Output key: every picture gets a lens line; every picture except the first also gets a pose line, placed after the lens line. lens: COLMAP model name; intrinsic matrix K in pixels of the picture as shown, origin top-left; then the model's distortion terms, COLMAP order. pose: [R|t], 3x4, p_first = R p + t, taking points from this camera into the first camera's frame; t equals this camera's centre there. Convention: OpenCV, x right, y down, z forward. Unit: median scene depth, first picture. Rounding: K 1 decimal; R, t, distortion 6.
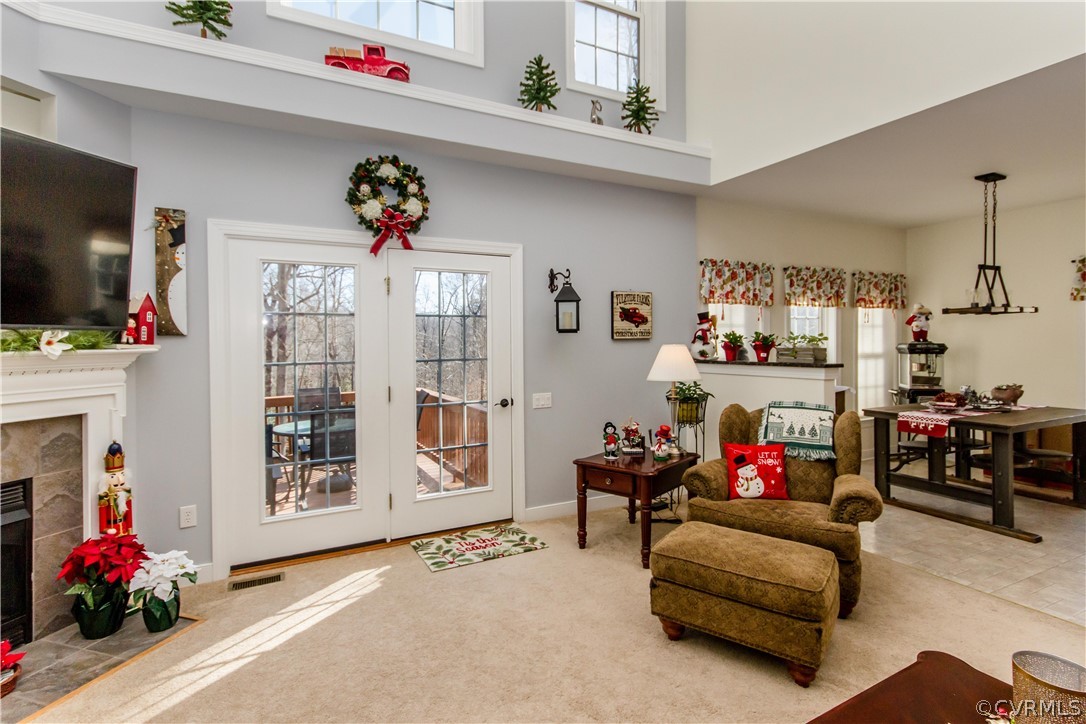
lens RADIAL K [[506.8, 0, 539.9], [0, 506.8, 346.0], [0, 0, 1]] dist [0.002541, 0.000595]
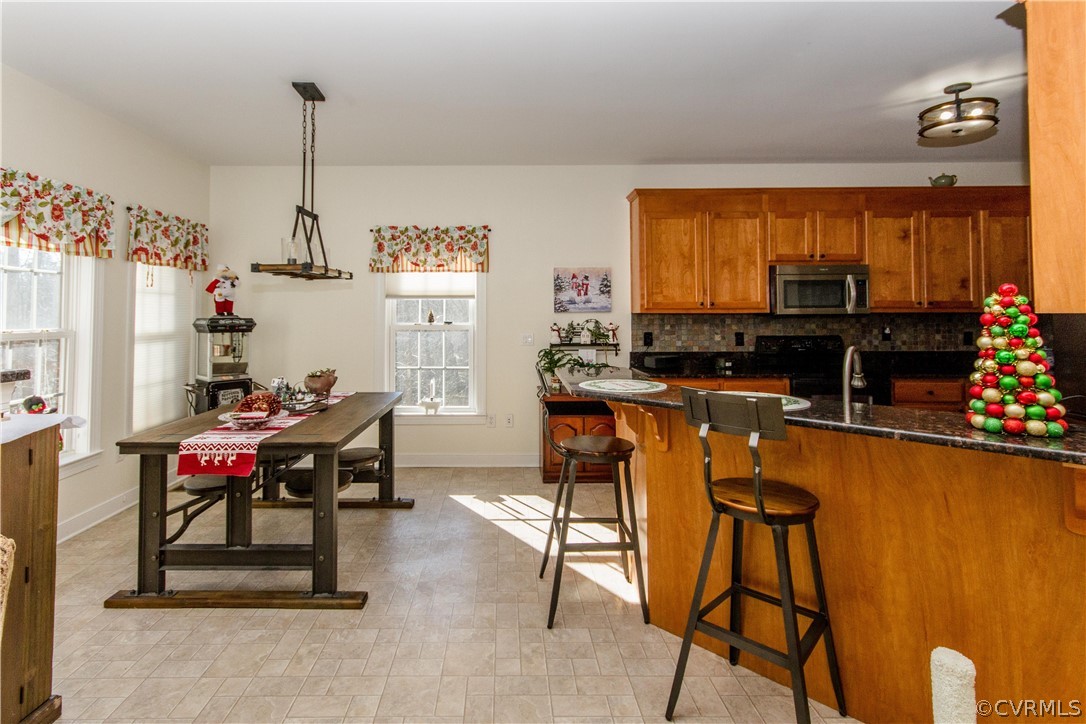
lens RADIAL K [[525.5, 0, 505.8], [0, 525.5, 297.7], [0, 0, 1]] dist [0.001019, -0.000483]
pose [[0.433099, 0.032987, 0.900743, 0.361801], [0.007809, 0.999155, -0.040346, -0.001626], [-0.901313, 0.024508, 0.432475, 0.456428]]
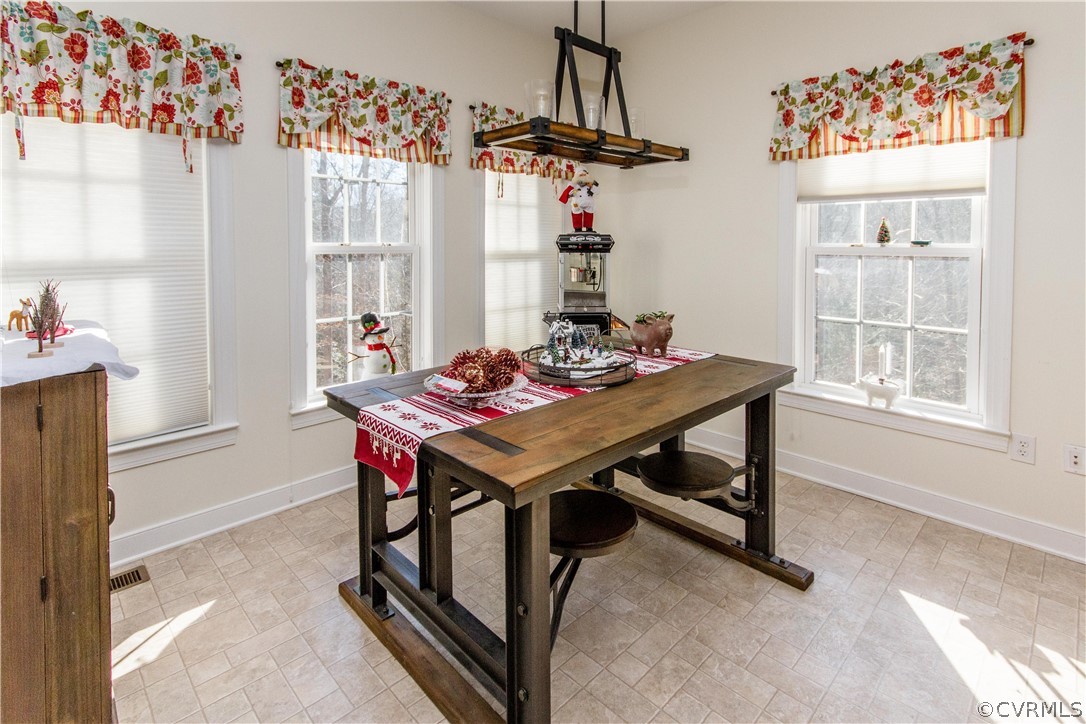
lens RADIAL K [[538.2, 0, 549.4], [0, 538.2, 259.2], [0, 0, 1]] dist [0.000864, 0.000025]
pose [[0.943348, -0.000600, 0.331805, 0.769413], [-0.006848, 0.999750, 0.021278, 0.015225], [-0.331735, -0.022344, 0.943108, 0.638949]]
